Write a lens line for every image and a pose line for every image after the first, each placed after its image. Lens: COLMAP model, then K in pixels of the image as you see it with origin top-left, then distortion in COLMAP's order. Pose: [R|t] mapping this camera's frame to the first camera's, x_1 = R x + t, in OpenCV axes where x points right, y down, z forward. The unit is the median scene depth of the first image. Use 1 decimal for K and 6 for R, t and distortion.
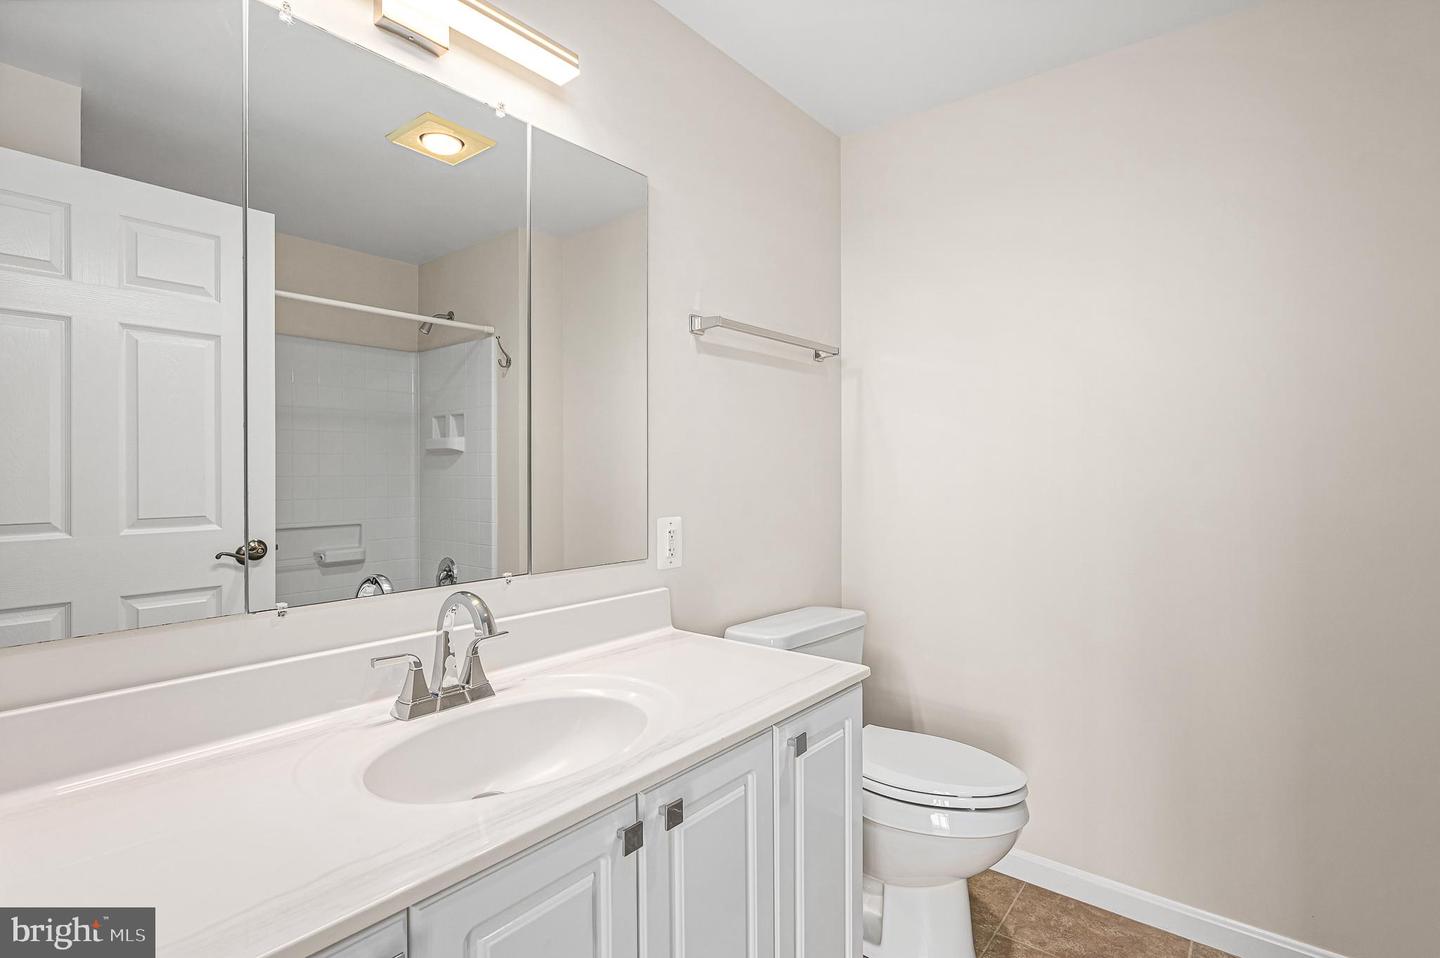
lens RADIAL K [[730.3, 0, 721.3], [0, 730.3, 474.0], [0, 0, 1]] dist [-0.002762, 0.000198]
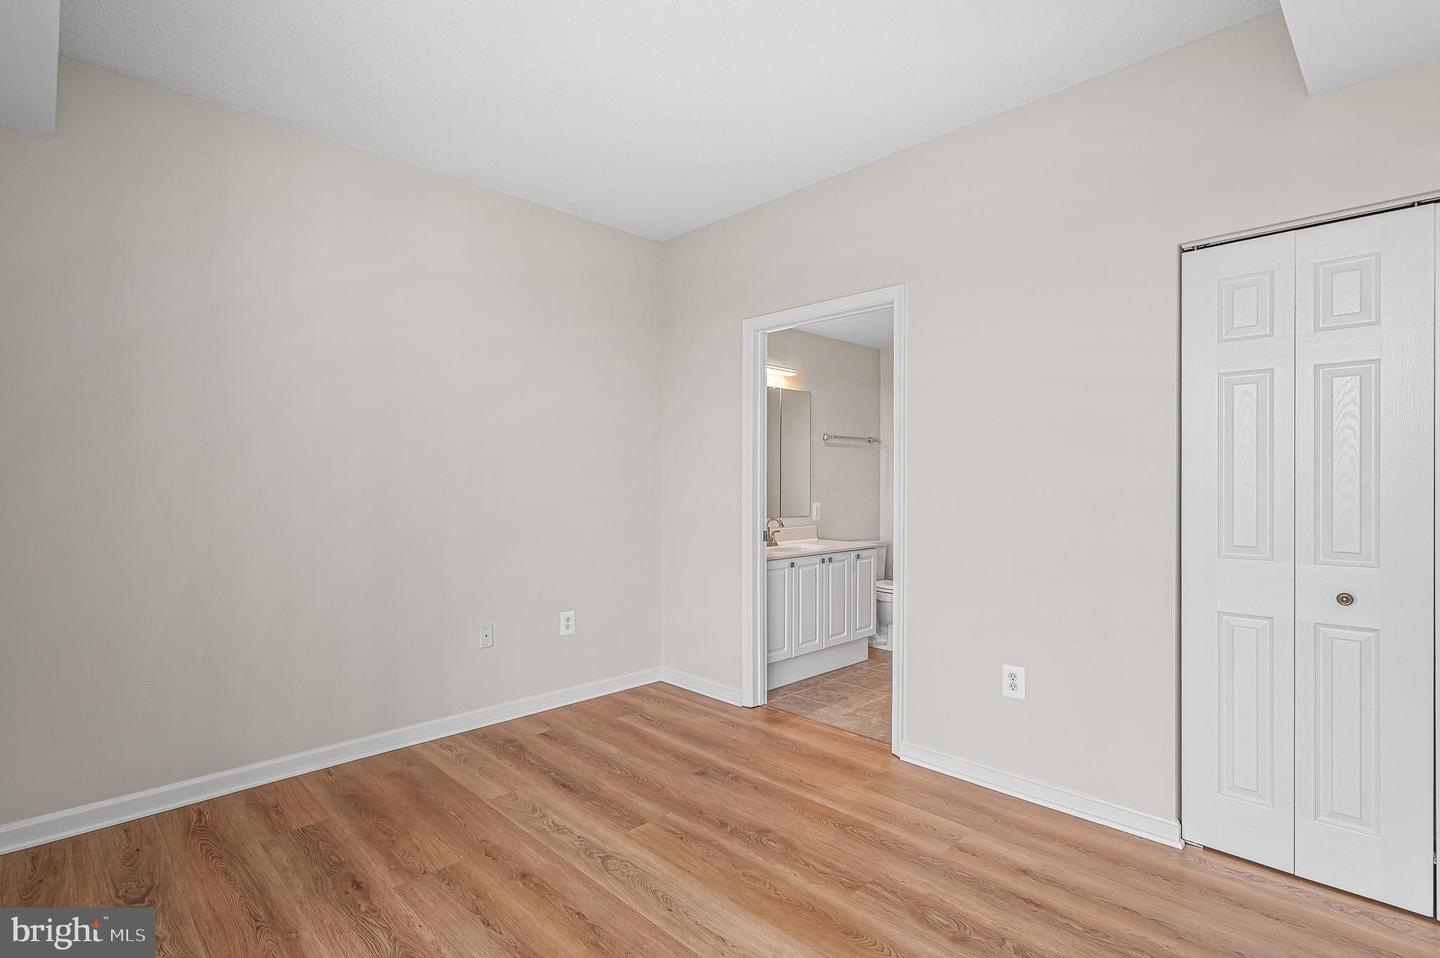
lens RADIAL K [[730.3, 0, 715.9], [0, 730.3, 482.1], [0, 0, 1]] dist [-0.002762, 0.000198]
pose [[0.994055, 0.007450, -0.108627, -0.149847], [-0.008532, 0.999919, -0.009494, 0.005710], [0.108548, 0.010364, 0.994037, -1.948940]]
